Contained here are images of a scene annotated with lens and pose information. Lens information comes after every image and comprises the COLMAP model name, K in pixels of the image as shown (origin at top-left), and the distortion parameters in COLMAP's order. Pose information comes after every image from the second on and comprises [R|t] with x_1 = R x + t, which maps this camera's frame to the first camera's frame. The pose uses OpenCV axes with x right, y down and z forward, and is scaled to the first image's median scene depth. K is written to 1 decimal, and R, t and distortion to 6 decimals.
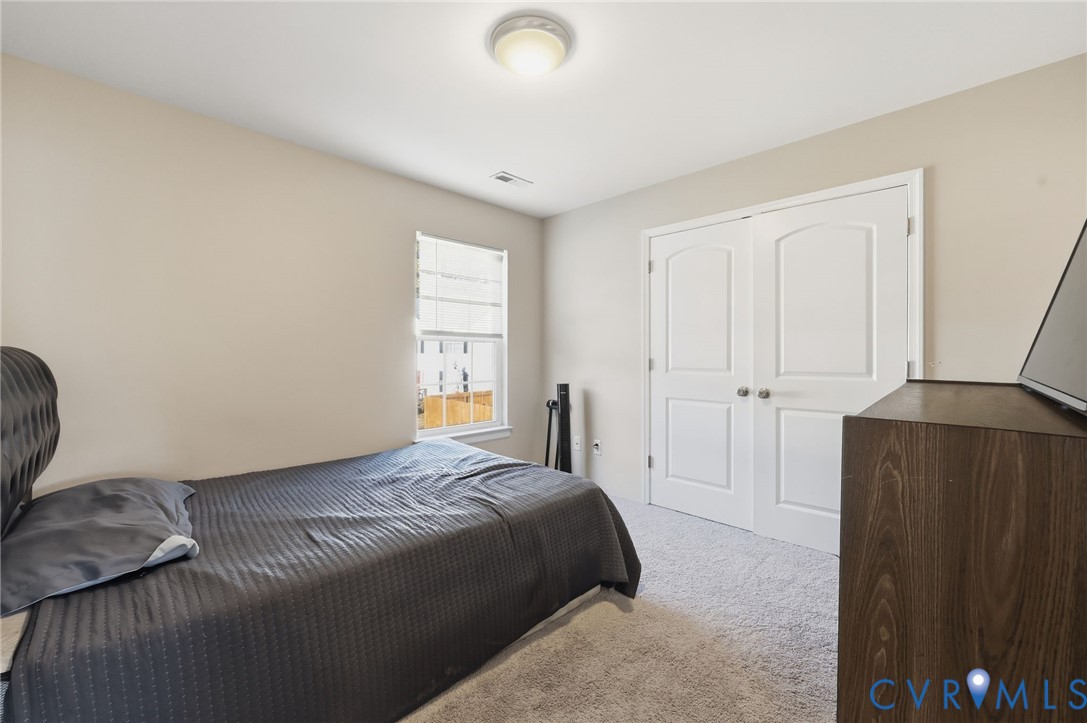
lens RADIAL K [[444.9, 0, 544.3], [0, 444.9, 352.1], [0, 0, 1]] dist [0.001384, 0.000166]
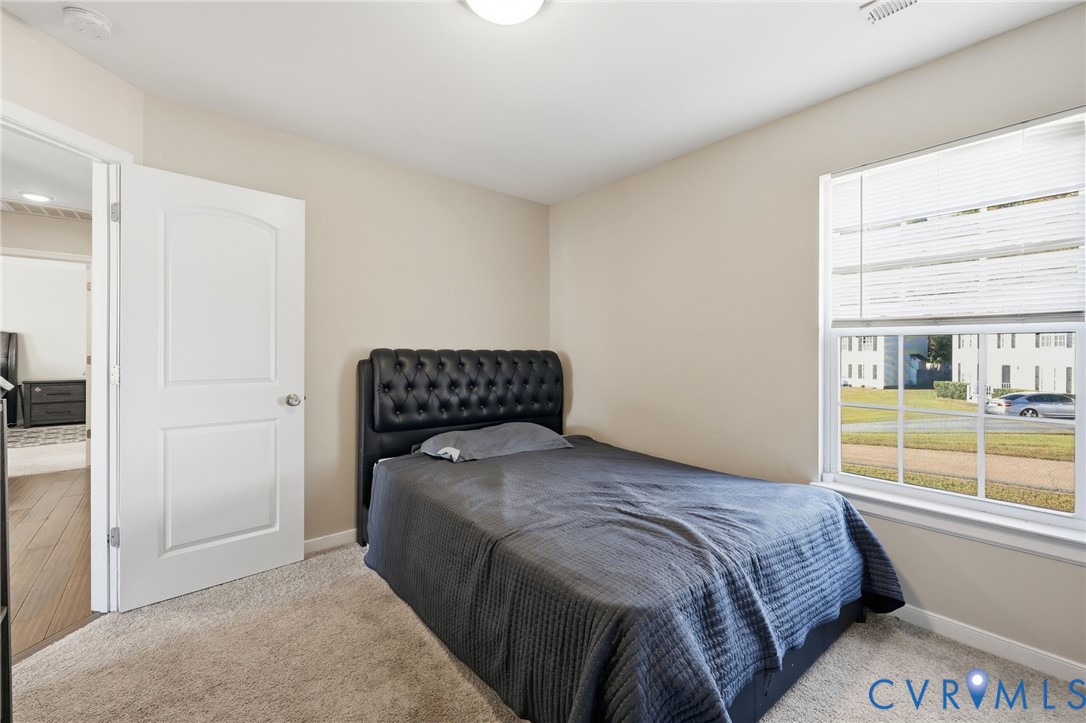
lens RADIAL K [[444.5, 0, 543.8], [0, 444.5, 352.1], [0, 0, 1]] dist [0.001384, 0.000166]
pose [[-0.105504, -0.000973, -0.994418, 0.599848], [-0.002095, 0.999998, -0.000756, -0.002584], [0.994417, 0.002003, -0.105506, 0.903208]]
